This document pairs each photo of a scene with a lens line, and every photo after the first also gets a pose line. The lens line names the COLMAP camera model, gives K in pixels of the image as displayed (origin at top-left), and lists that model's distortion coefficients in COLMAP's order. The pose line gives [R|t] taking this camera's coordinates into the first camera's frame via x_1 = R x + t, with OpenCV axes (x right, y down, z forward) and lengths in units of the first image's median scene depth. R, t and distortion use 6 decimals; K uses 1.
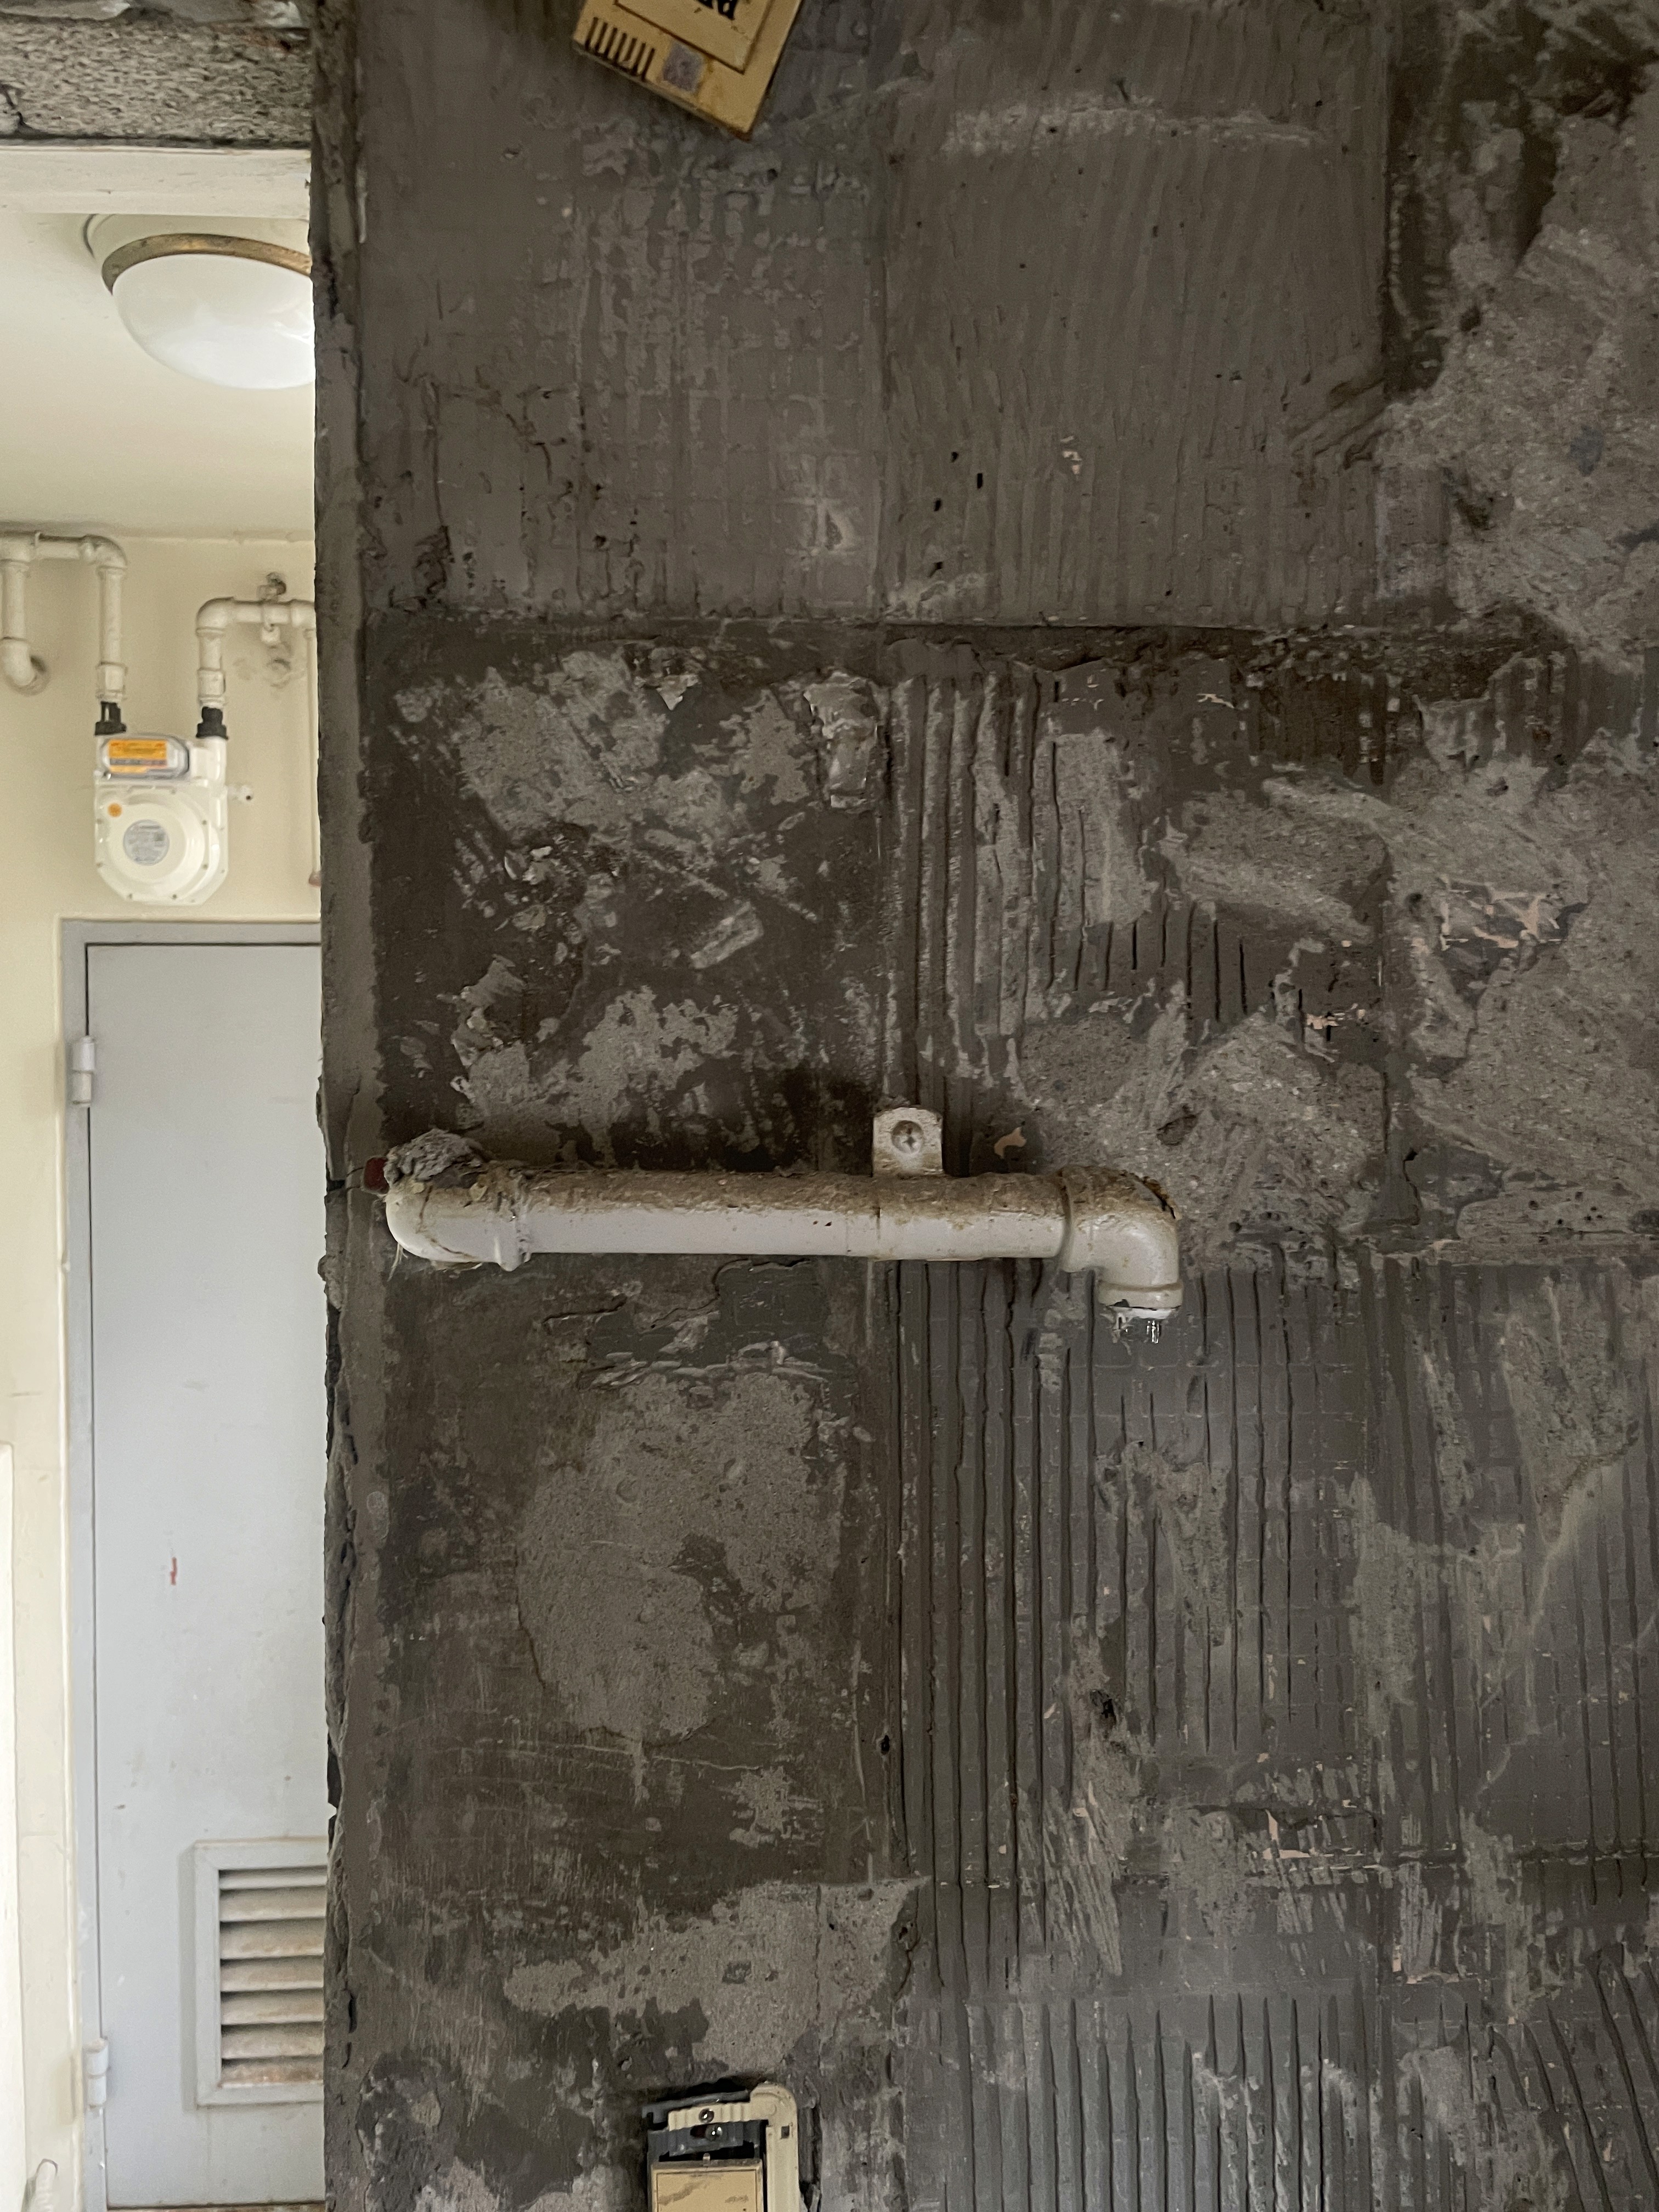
lens RADIAL K [[1745.1, 0, 834.7], [0, 1745.1, 1091.0], [0, 0, 1]] dist [0.090864, -0.135927]
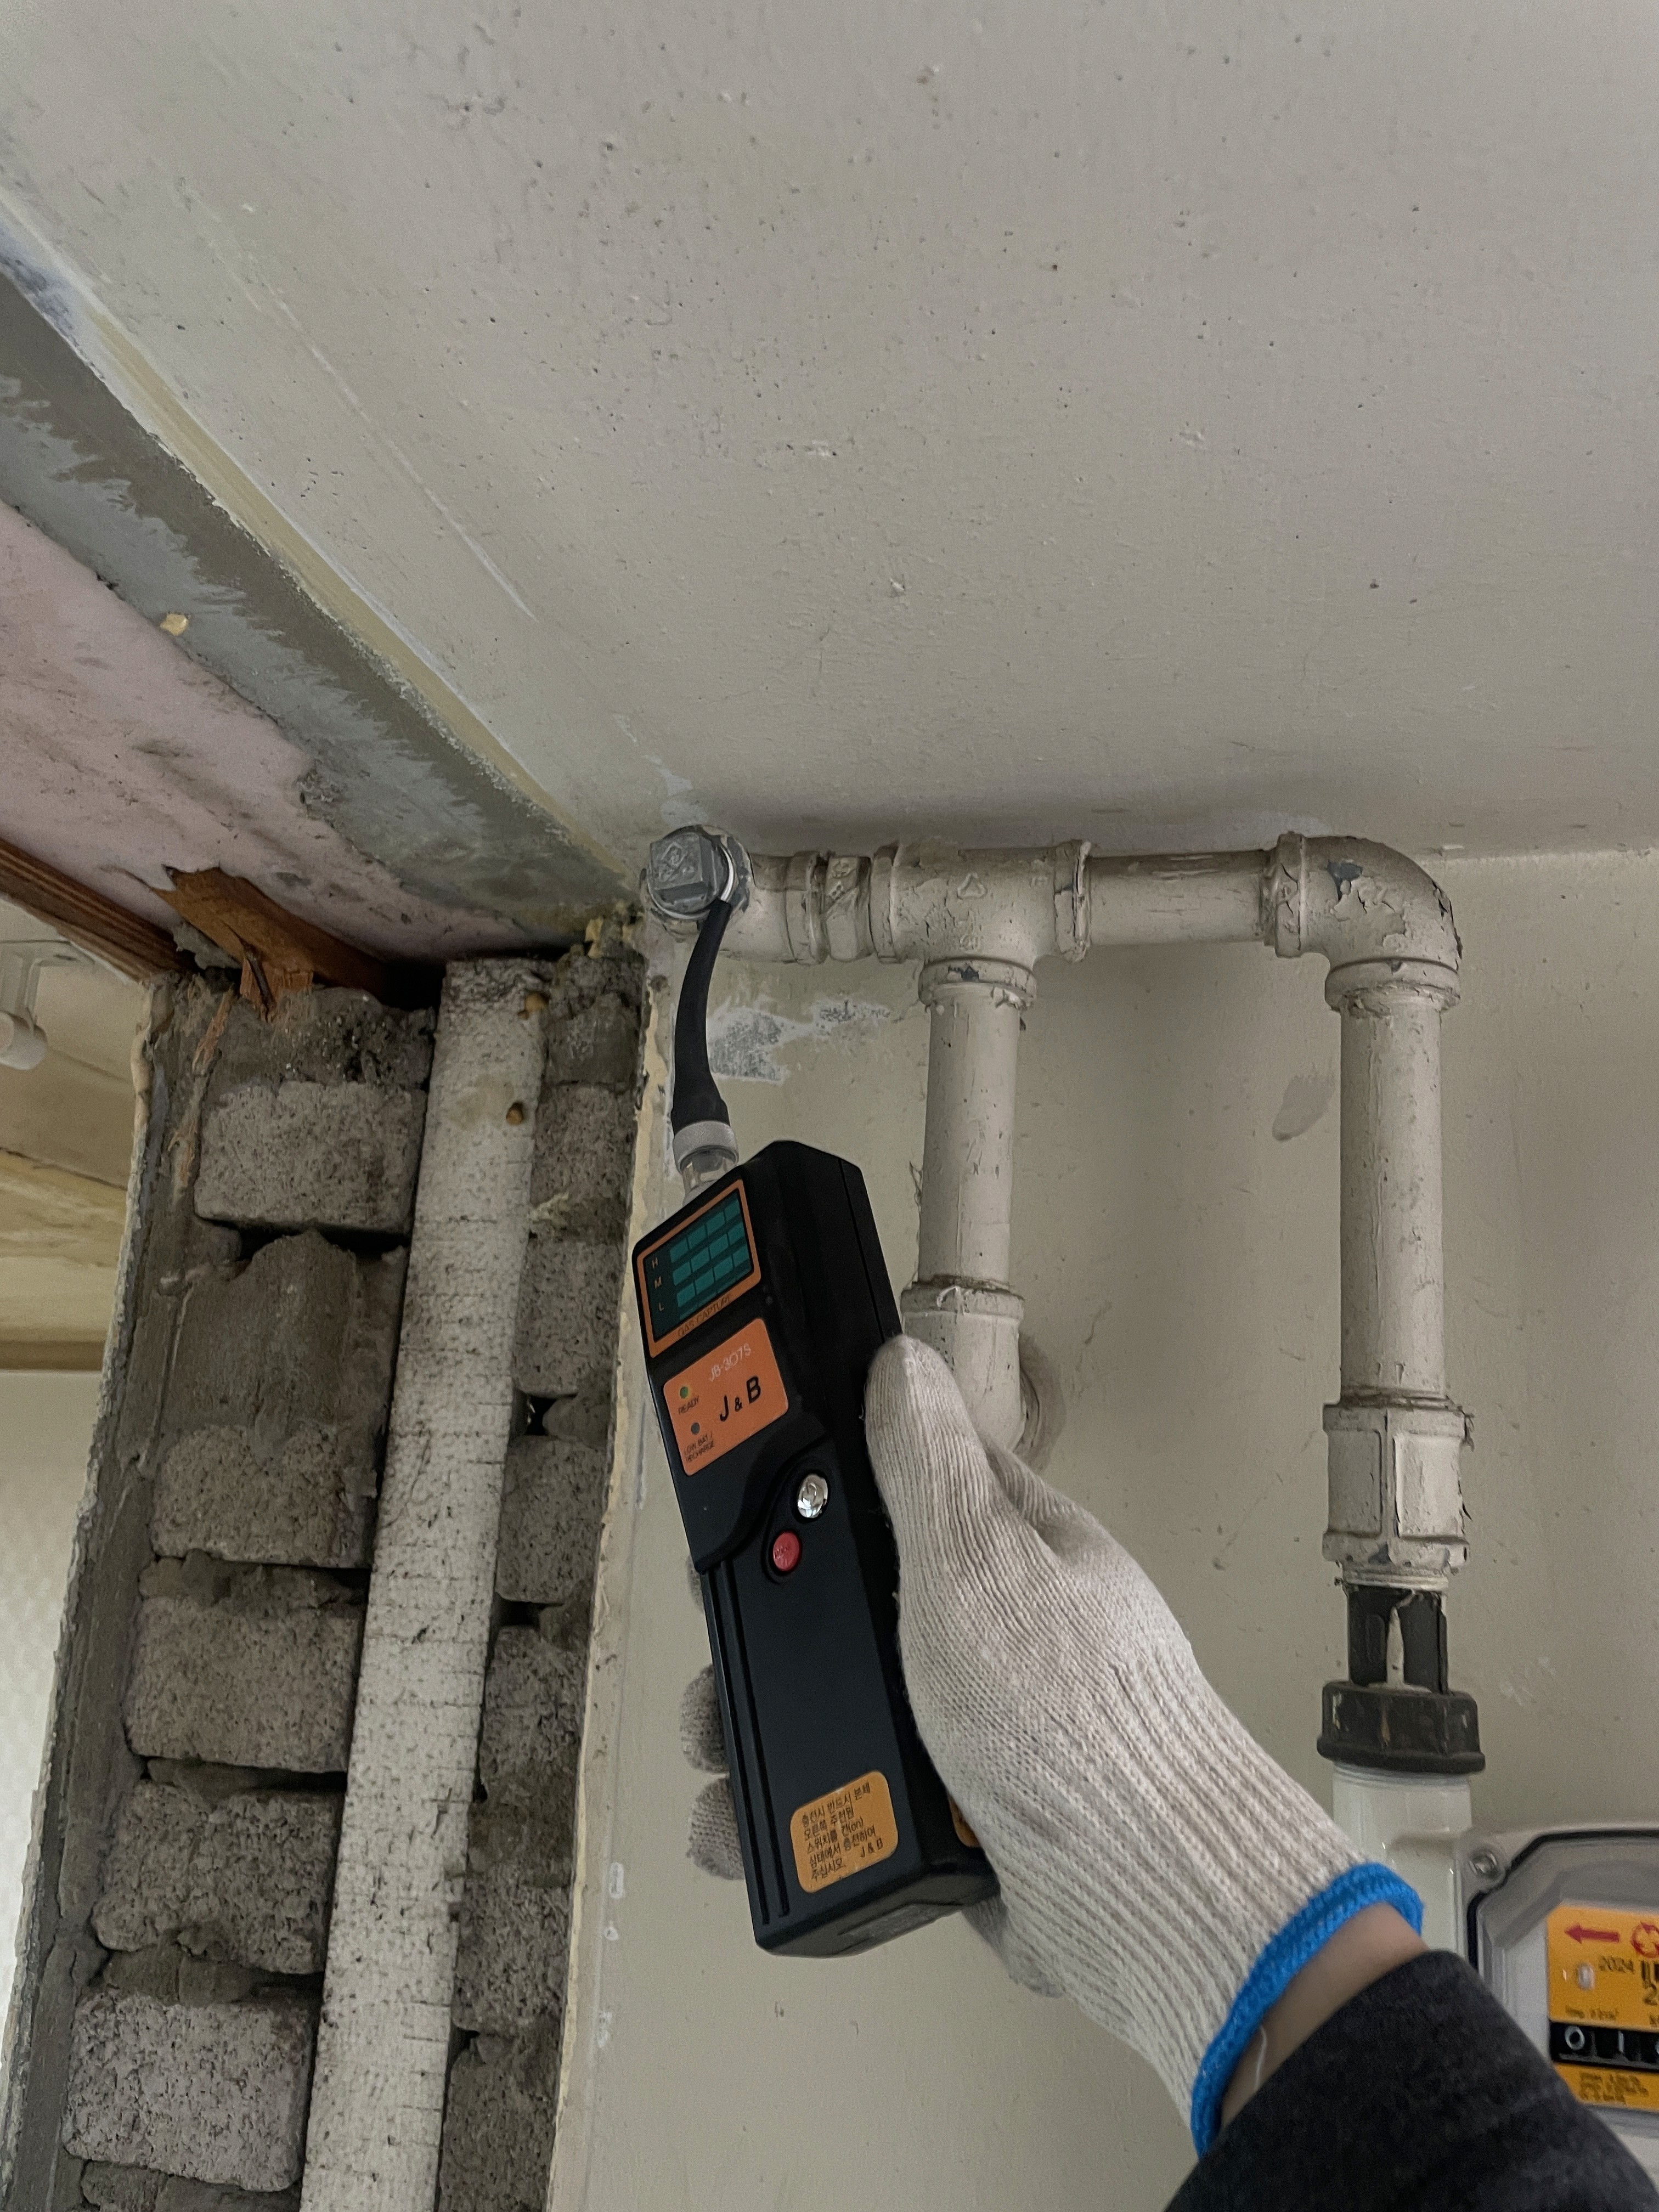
lens RADIAL K [[1745.1, 0, 831.9], [0, 1745.1, 1097.4], [0, 0, 1]] dist [0.090864, -0.135927]
pose [[0.948165, -0.034083, -0.315945, -1.314238], [-0.052502, 0.963766, -0.261529, -0.705006], [0.313411, 0.264561, 0.912020, 2.521202]]
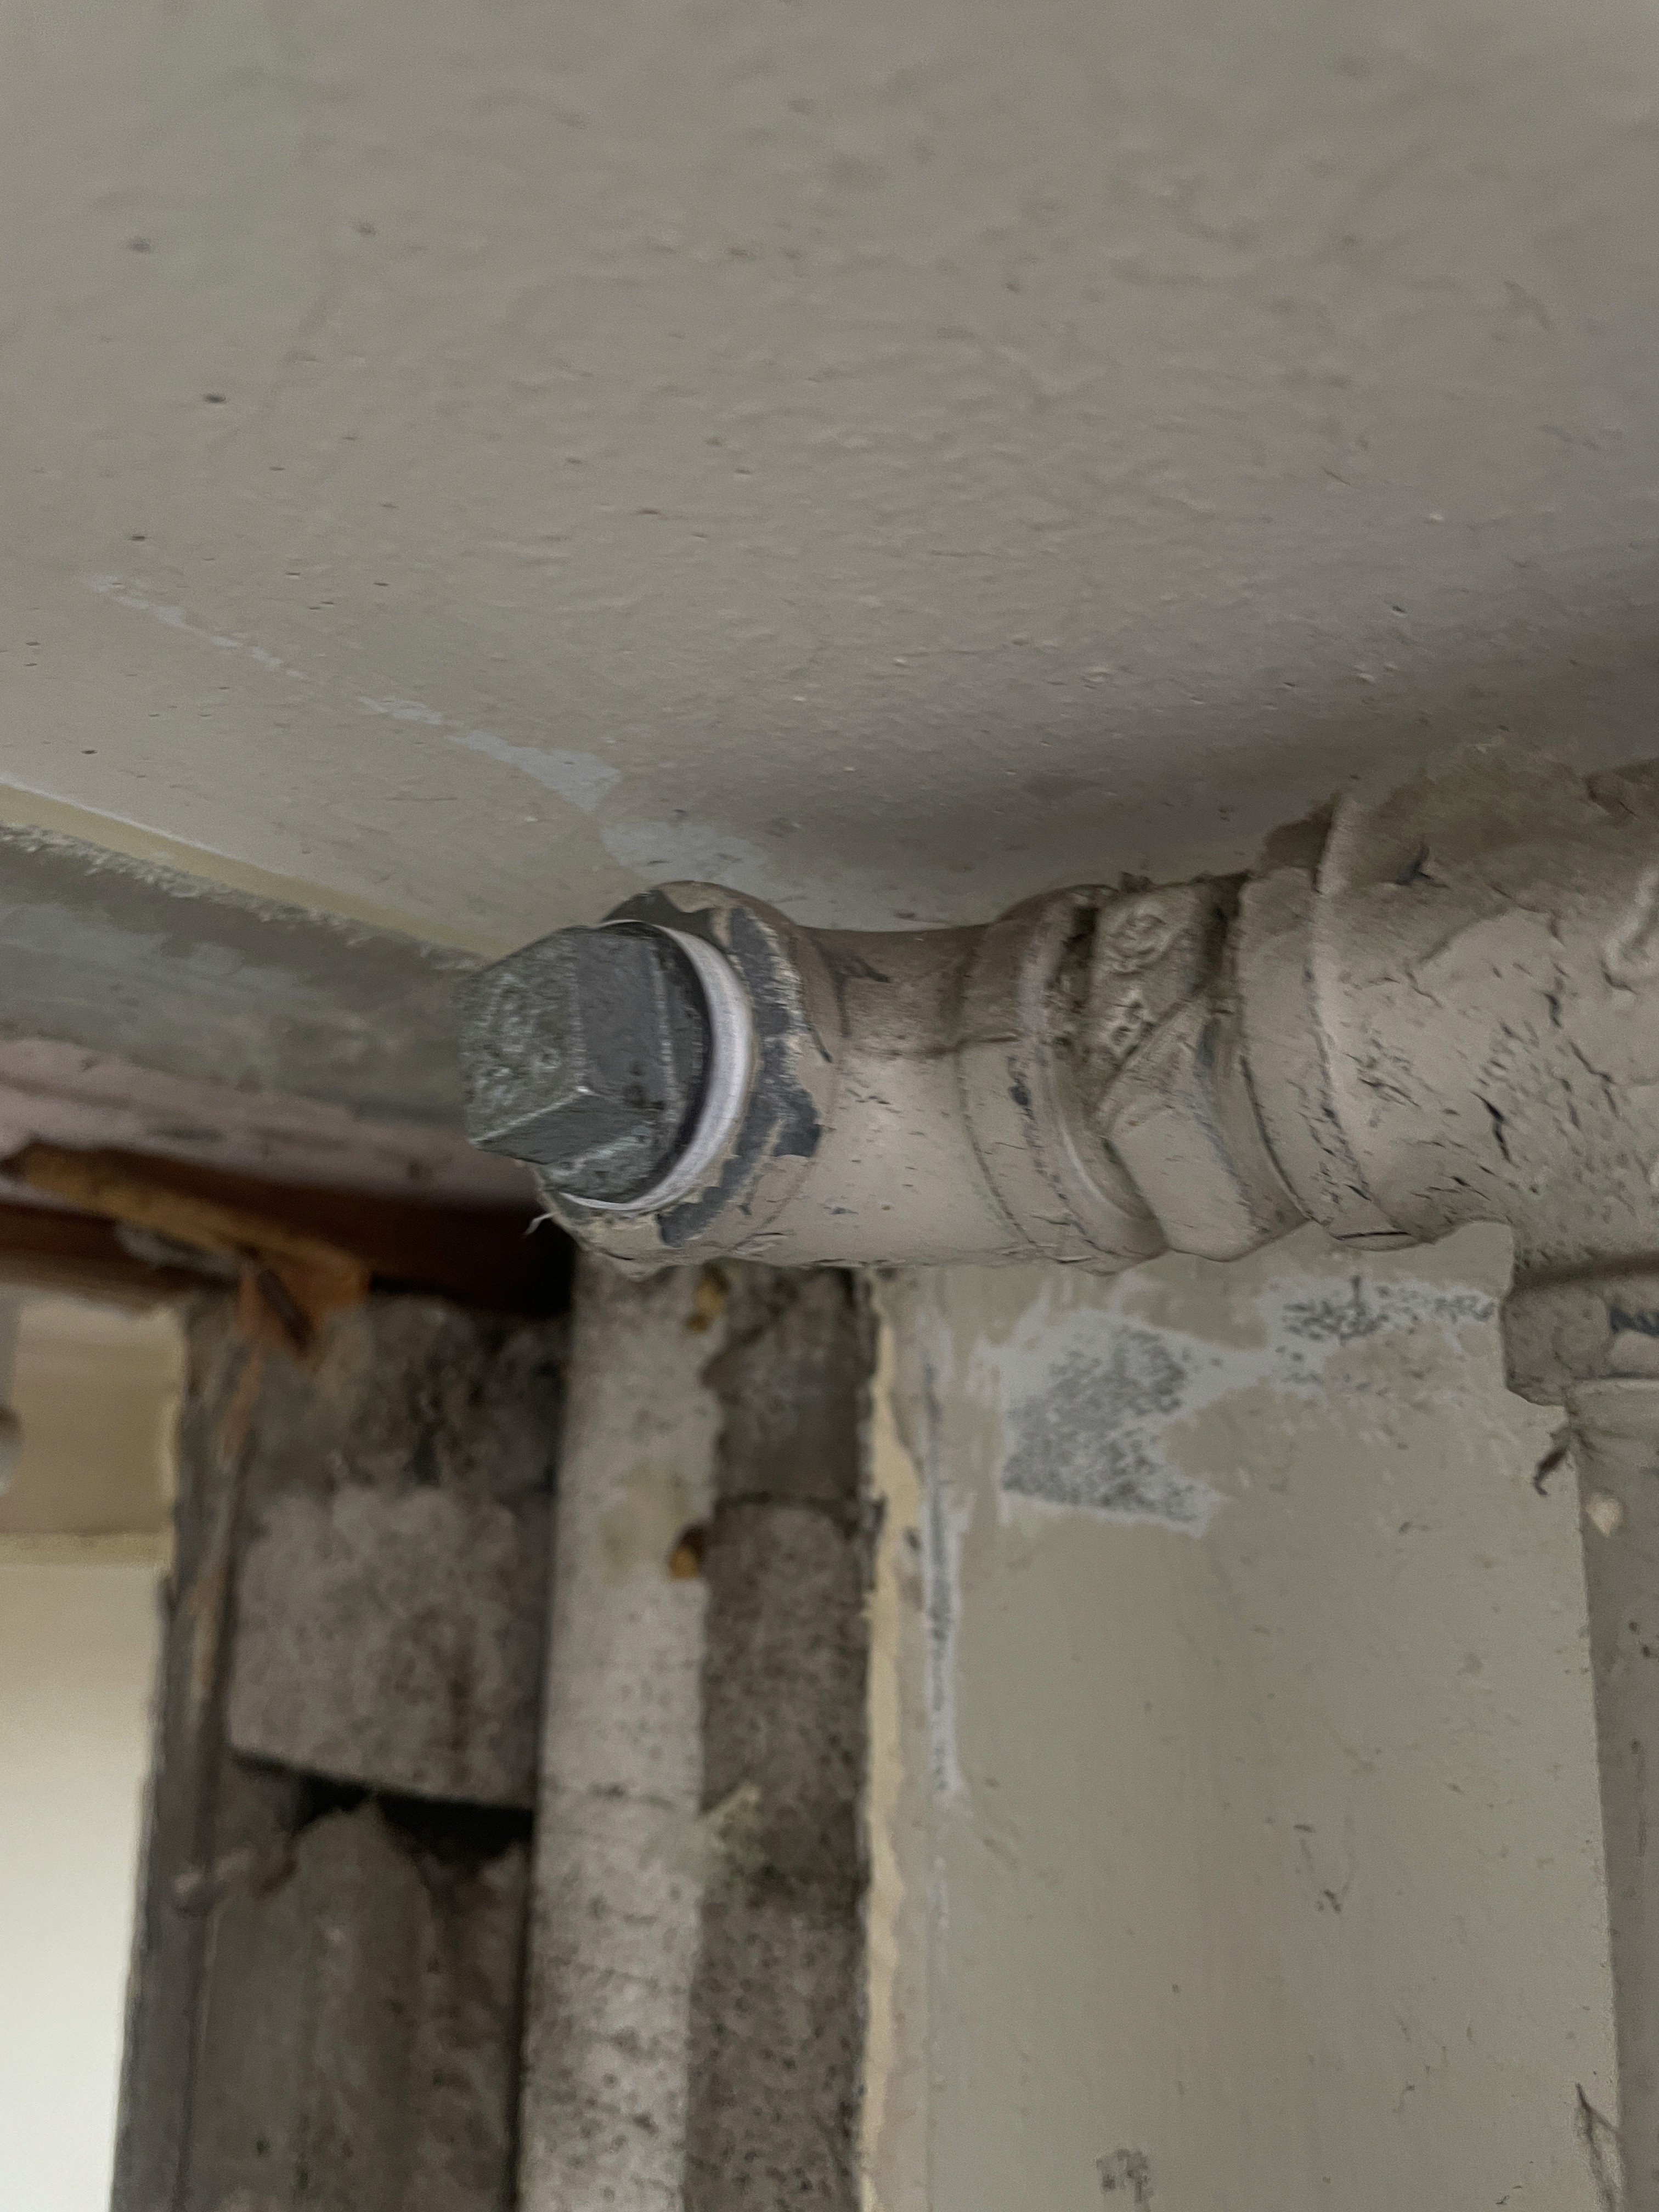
lens RADIAL K [[1745.1, 0, 817.9], [0, 1745.1, 1102.5], [0, 0, 1]] dist [0.090864, -0.135927]
pose [[0.712823, -0.164941, -0.681673, -1.437946], [-0.022365, 0.966112, -0.257152, -0.931234], [0.700987, 0.198550, 0.684978, 3.033956]]
